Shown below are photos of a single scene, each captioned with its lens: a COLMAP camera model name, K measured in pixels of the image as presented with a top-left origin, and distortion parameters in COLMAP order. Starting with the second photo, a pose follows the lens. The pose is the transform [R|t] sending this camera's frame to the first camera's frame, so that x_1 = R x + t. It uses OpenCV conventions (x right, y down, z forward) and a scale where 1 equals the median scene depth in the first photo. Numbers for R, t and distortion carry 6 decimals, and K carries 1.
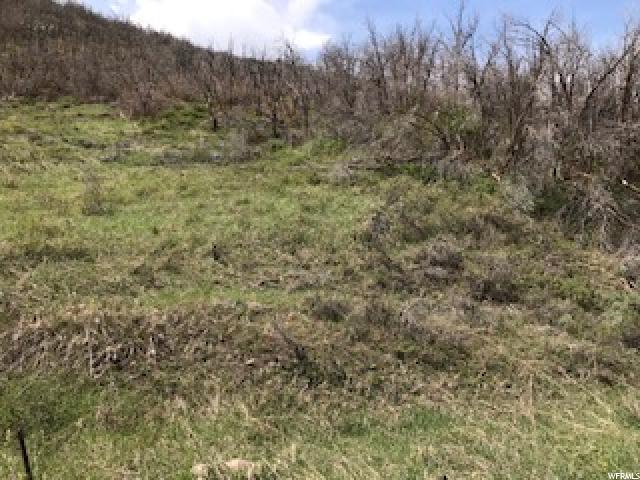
lens RADIAL K [[564.5, 0, 319.6], [0, 564.5, 231.0], [0, 0, 1]] dist [0.013530, -0.001928]
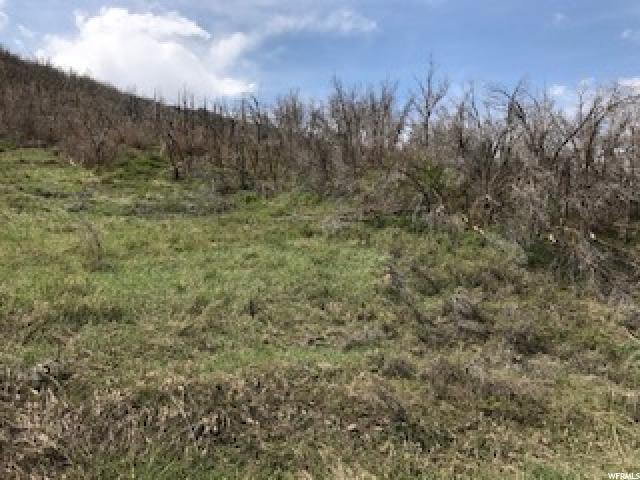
lens RADIAL K [[564.5, 0, 319.6], [0, 564.5, 231.0], [0, 0, 1]] dist [0.013530, -0.001928]
pose [[0.987856, 0.003553, 0.155335, -0.154575], [0.009826, 0.996308, -0.085281, -0.008962], [-0.155064, 0.085772, 0.984174, 0.015895]]
